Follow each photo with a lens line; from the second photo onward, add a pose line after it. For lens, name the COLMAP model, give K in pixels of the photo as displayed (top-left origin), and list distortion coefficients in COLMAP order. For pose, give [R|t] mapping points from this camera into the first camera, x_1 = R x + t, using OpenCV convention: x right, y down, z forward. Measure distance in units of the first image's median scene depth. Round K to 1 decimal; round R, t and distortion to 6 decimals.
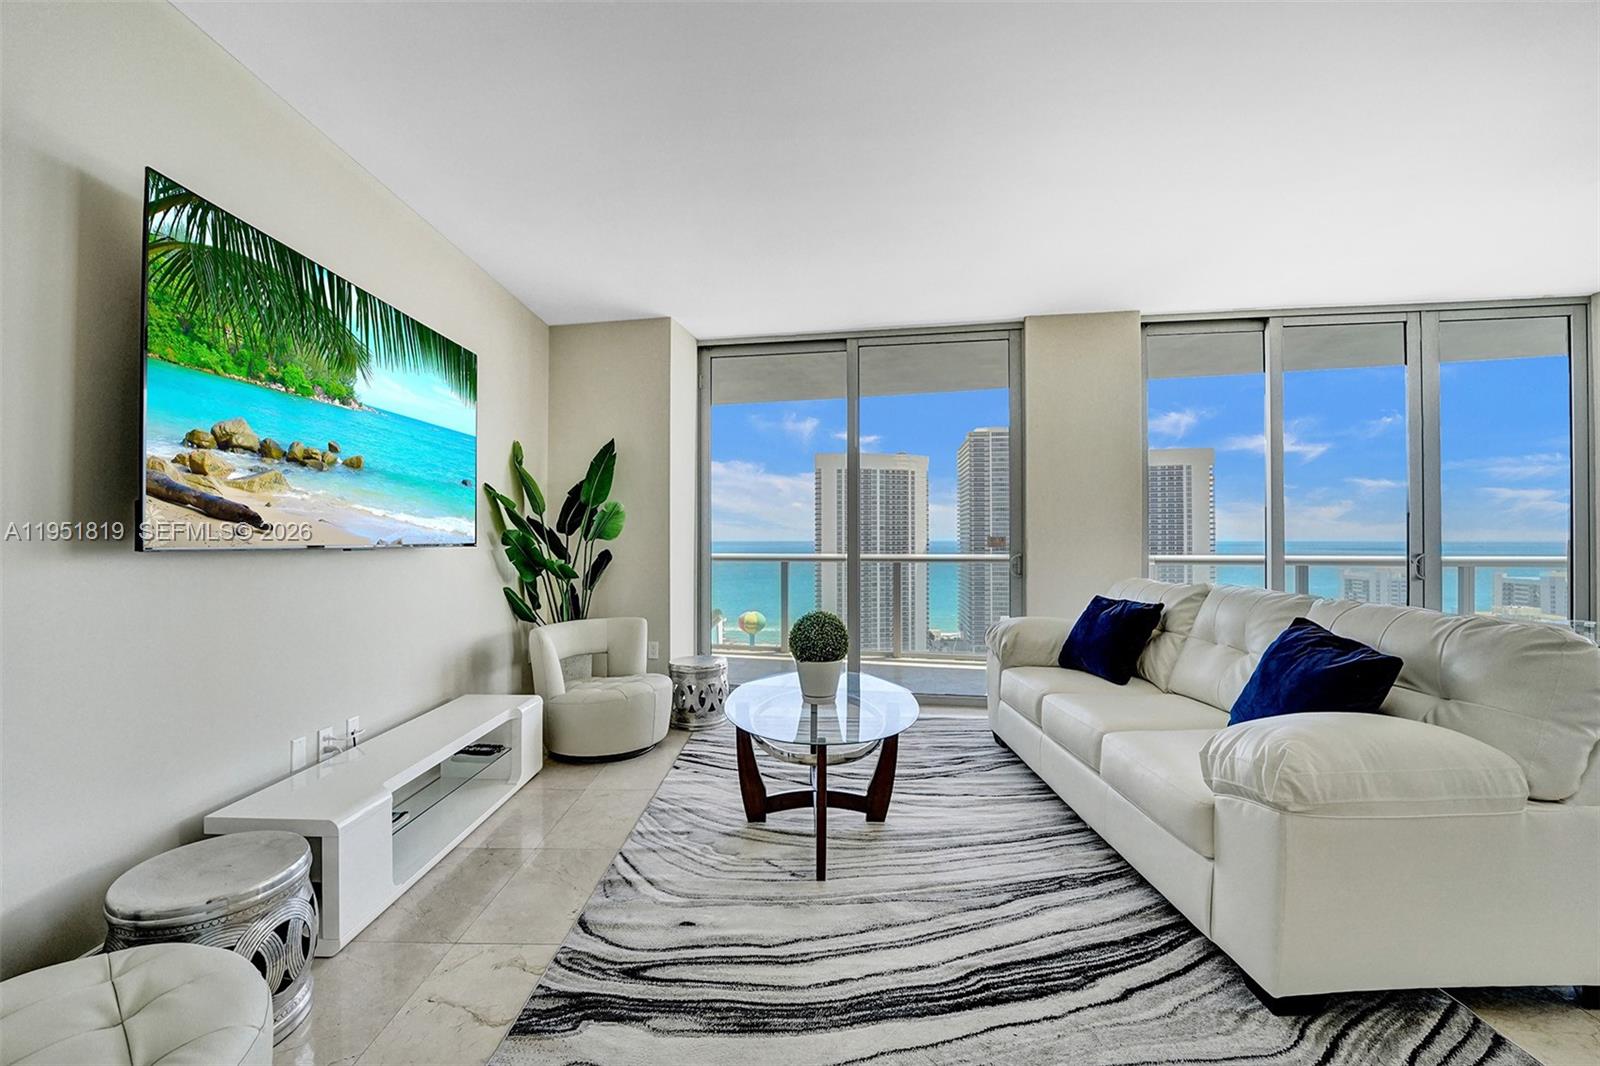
lens RADIAL K [[653.4, 0, 794.2], [0, 653.4, 519.6], [0, 0, 1]] dist [-0.015351, 0.002435]
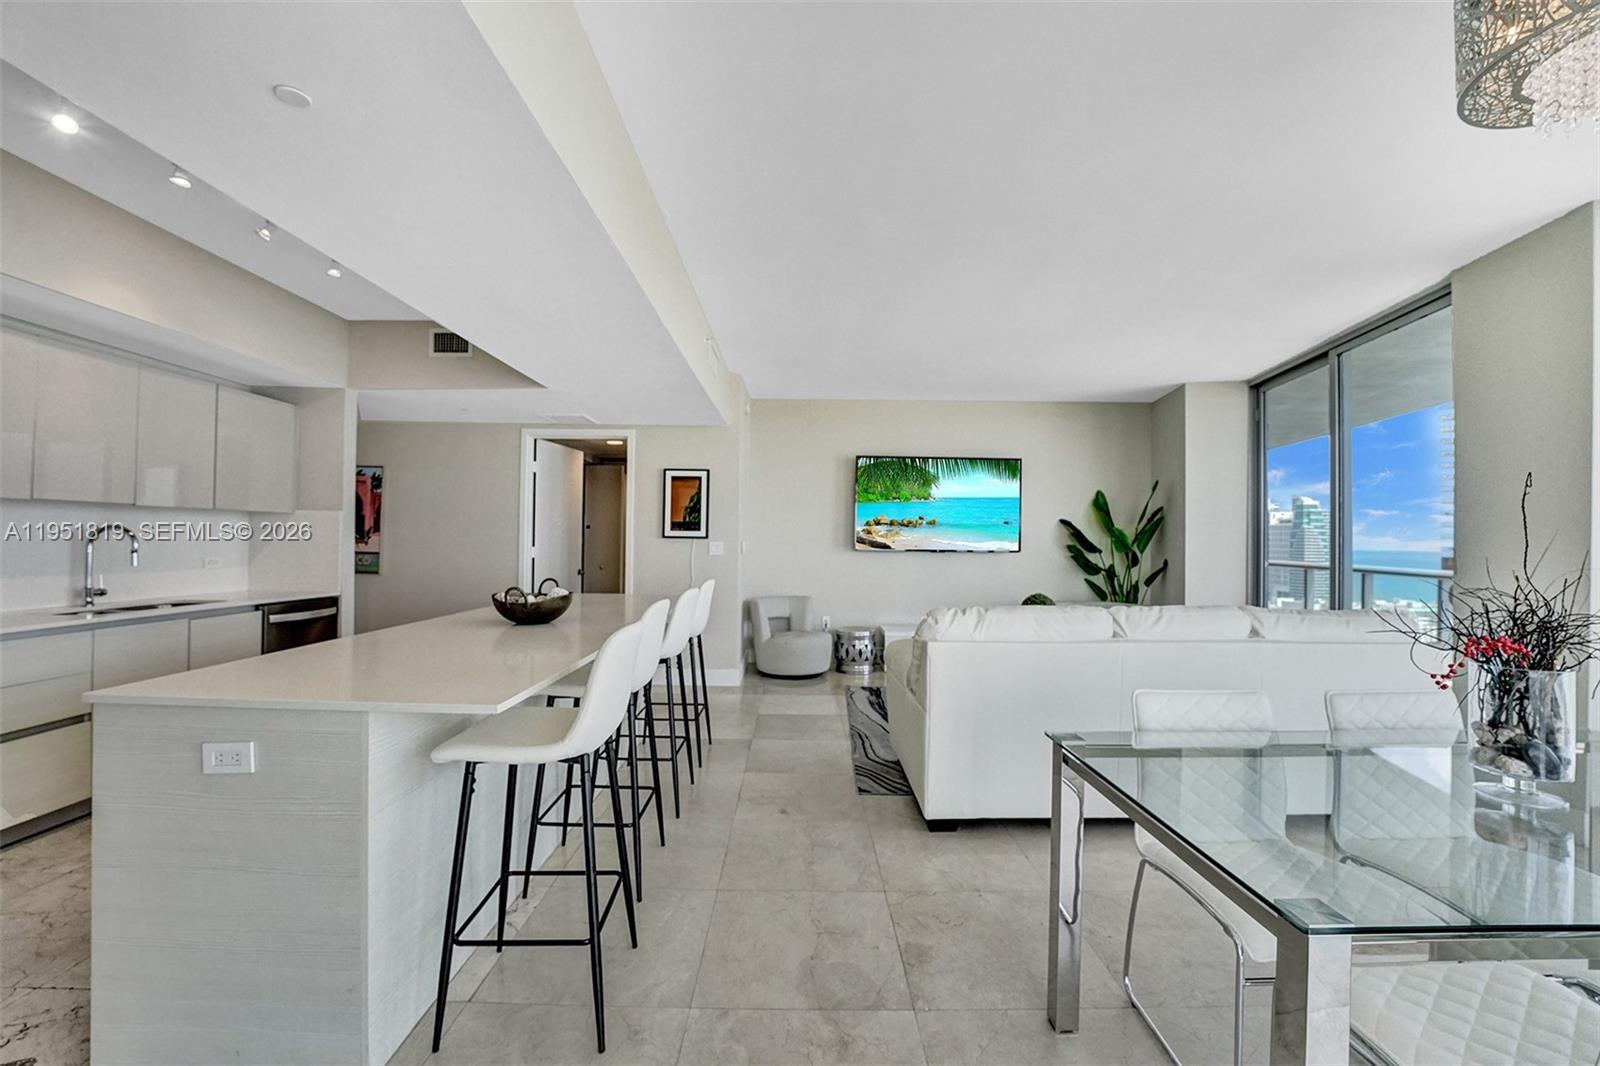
lens RADIAL K [[653.4, 0, 788.2], [0, 653.4, 535.9], [0, 0, 1]] dist [-0.015351, 0.002435]
pose [[-0.003733, -0.007656, -0.999964, 2.125148], [0.014898, 0.999859, -0.007711, -0.015890], [0.999882, -0.014927, -0.003618, 0.430794]]
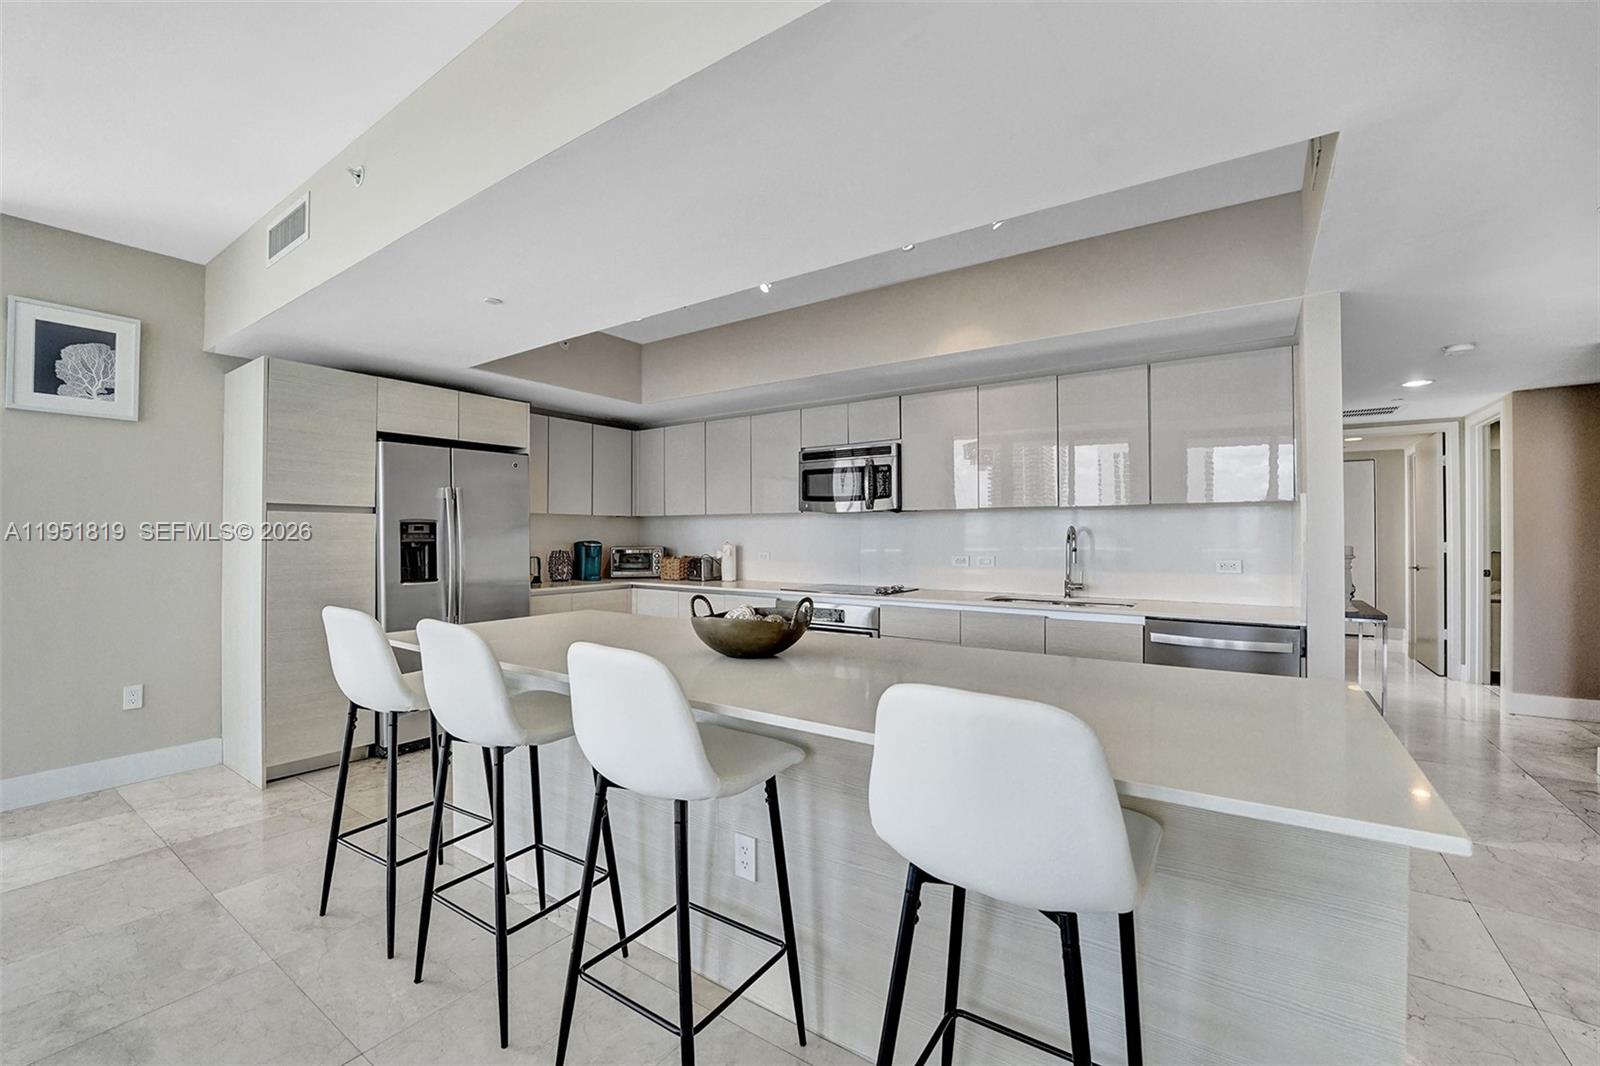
lens RADIAL K [[653.4, 0, 796.5], [0, 653.4, 534.4], [0, 0, 1]] dist [-0.015351, 0.002435]
pose [[-0.820886, 0.000281, 0.571092, 0.355014], [-0.014530, 0.999666, -0.021376, -0.008840], [-0.570907, -0.025845, -0.820608, 0.613027]]
